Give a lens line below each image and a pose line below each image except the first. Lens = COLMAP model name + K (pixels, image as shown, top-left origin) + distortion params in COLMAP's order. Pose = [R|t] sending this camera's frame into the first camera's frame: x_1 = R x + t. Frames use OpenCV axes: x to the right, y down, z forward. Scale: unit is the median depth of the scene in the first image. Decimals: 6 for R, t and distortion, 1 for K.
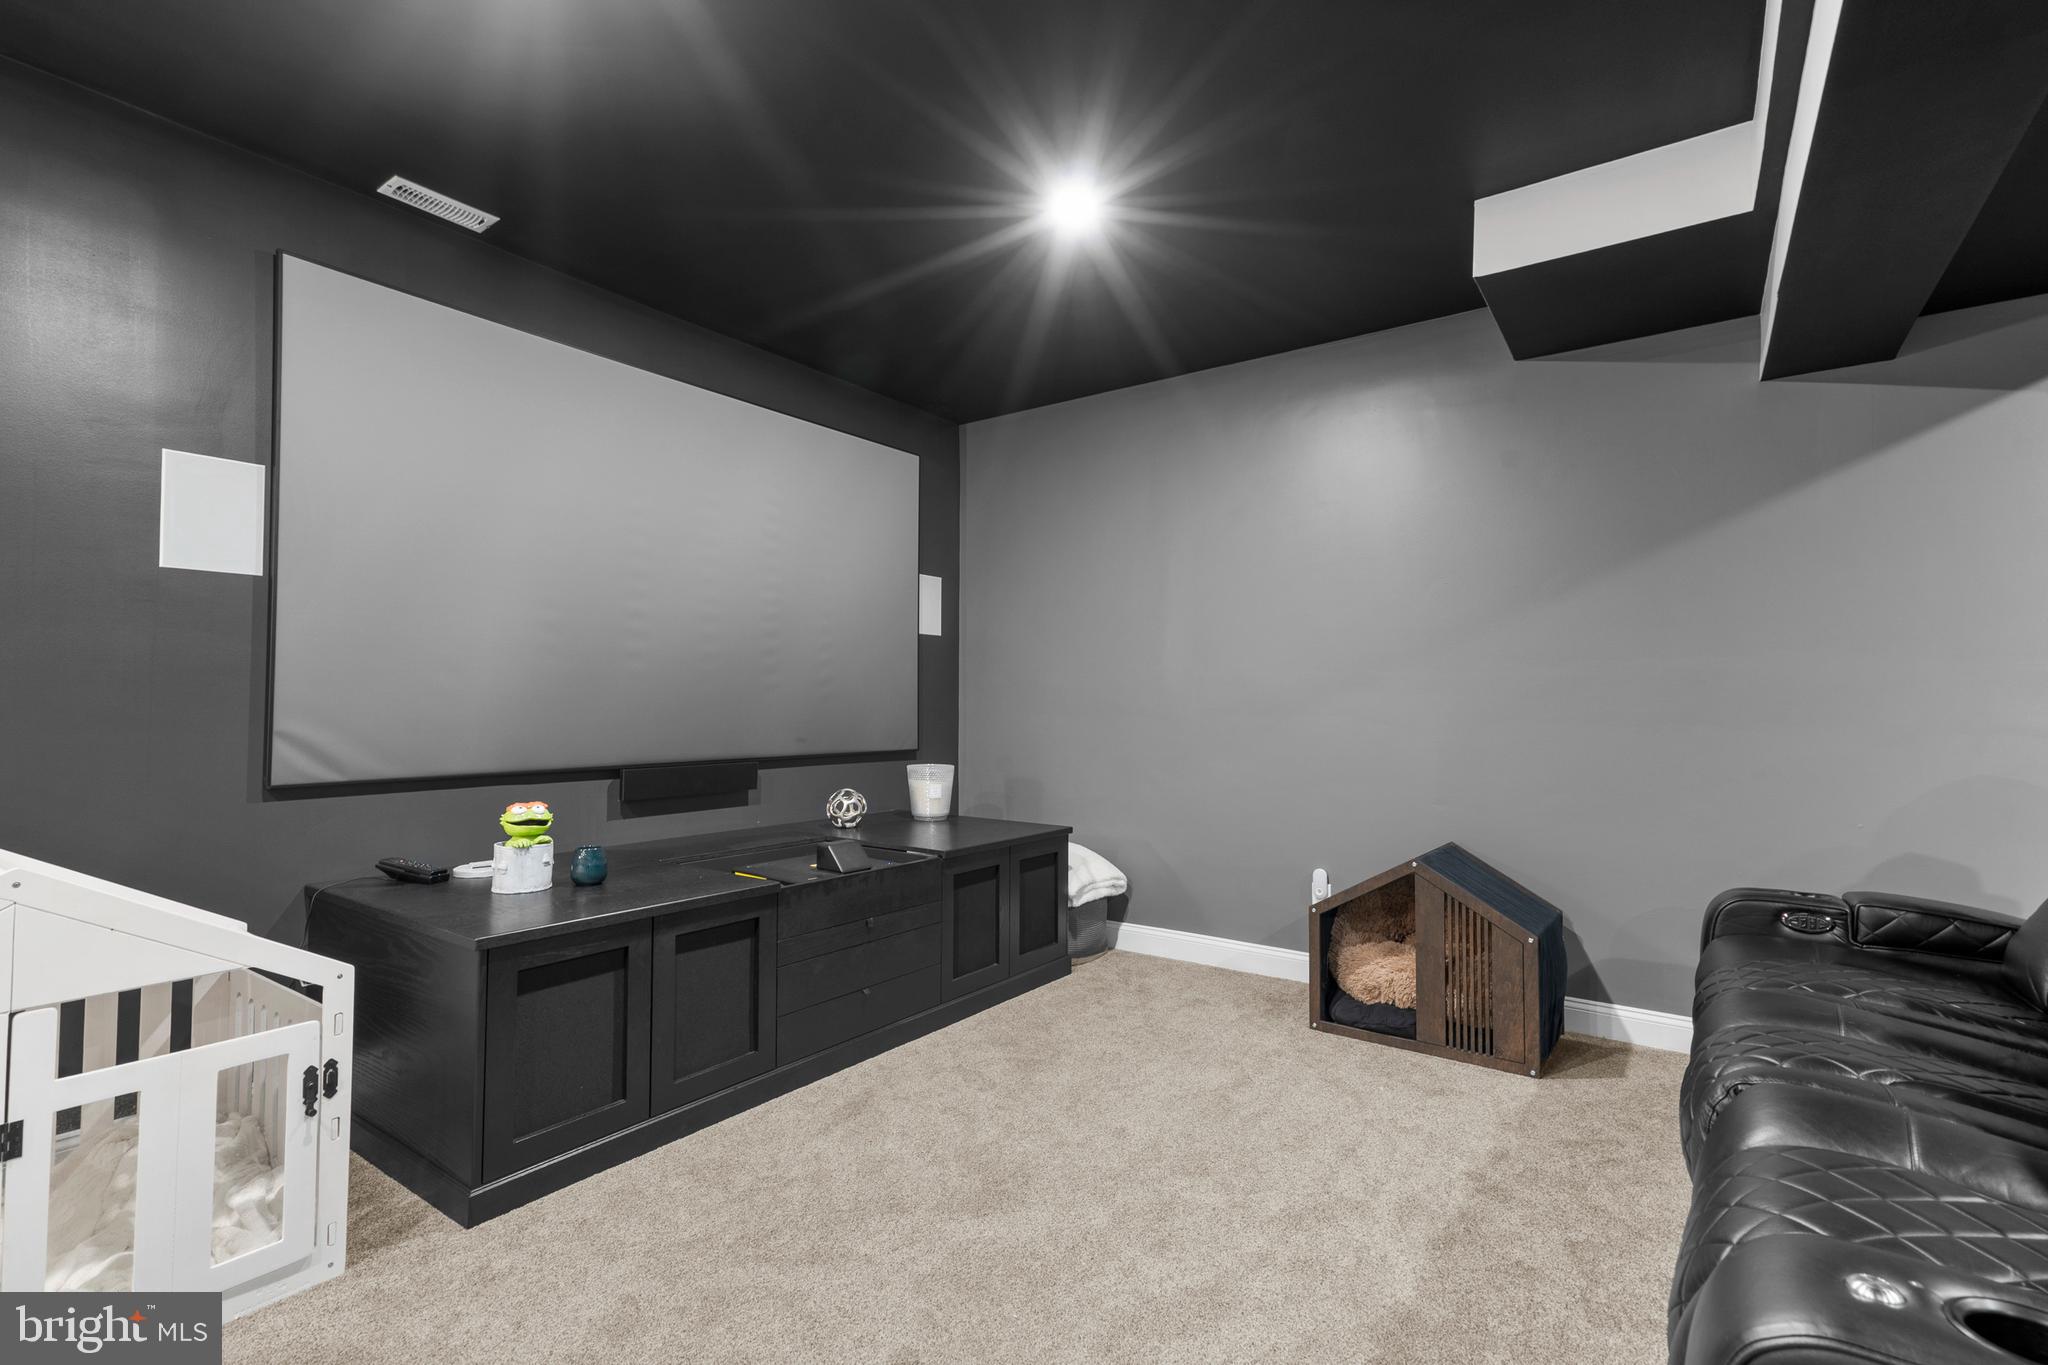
lens RADIAL K [[927.0, 0, 1024.0], [0, 927.0, 682.5], [0, 0, 1]] dist [0.002573, -0.008709]
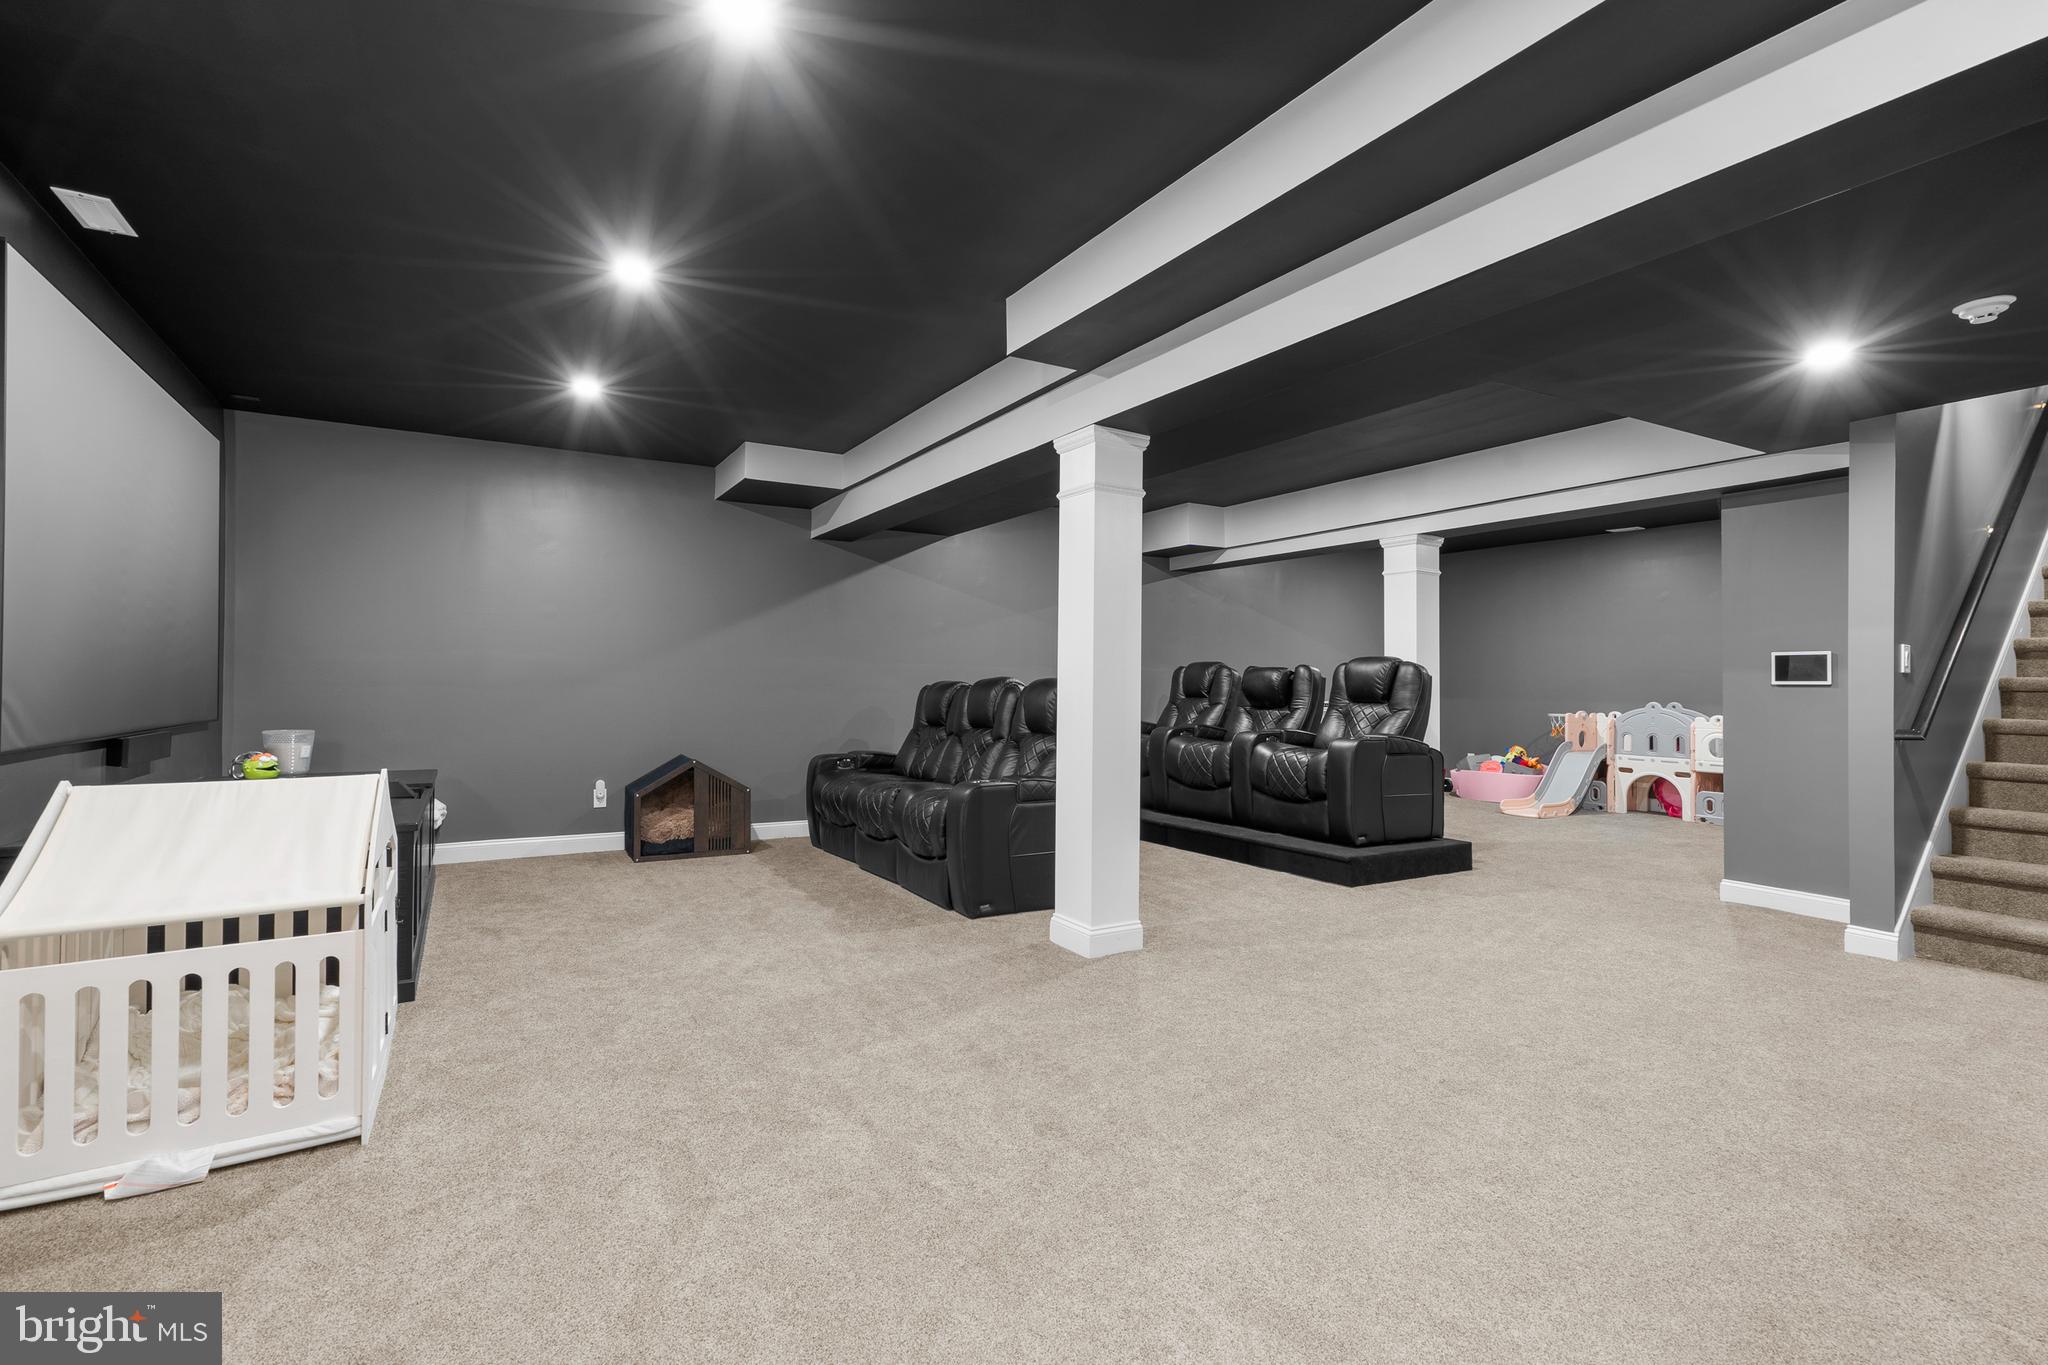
lens RADIAL K [[927.0, 0, 1024.0], [0, 927.0, 682.5], [0, 0, 1]] dist [0.002573, -0.008709]
pose [[0.392126, -0.000462, 0.919912, -1.076000], [-0.022473, 0.999697, 0.010081, -0.002059], [-0.919637, -0.024626, 0.391996, -0.375202]]
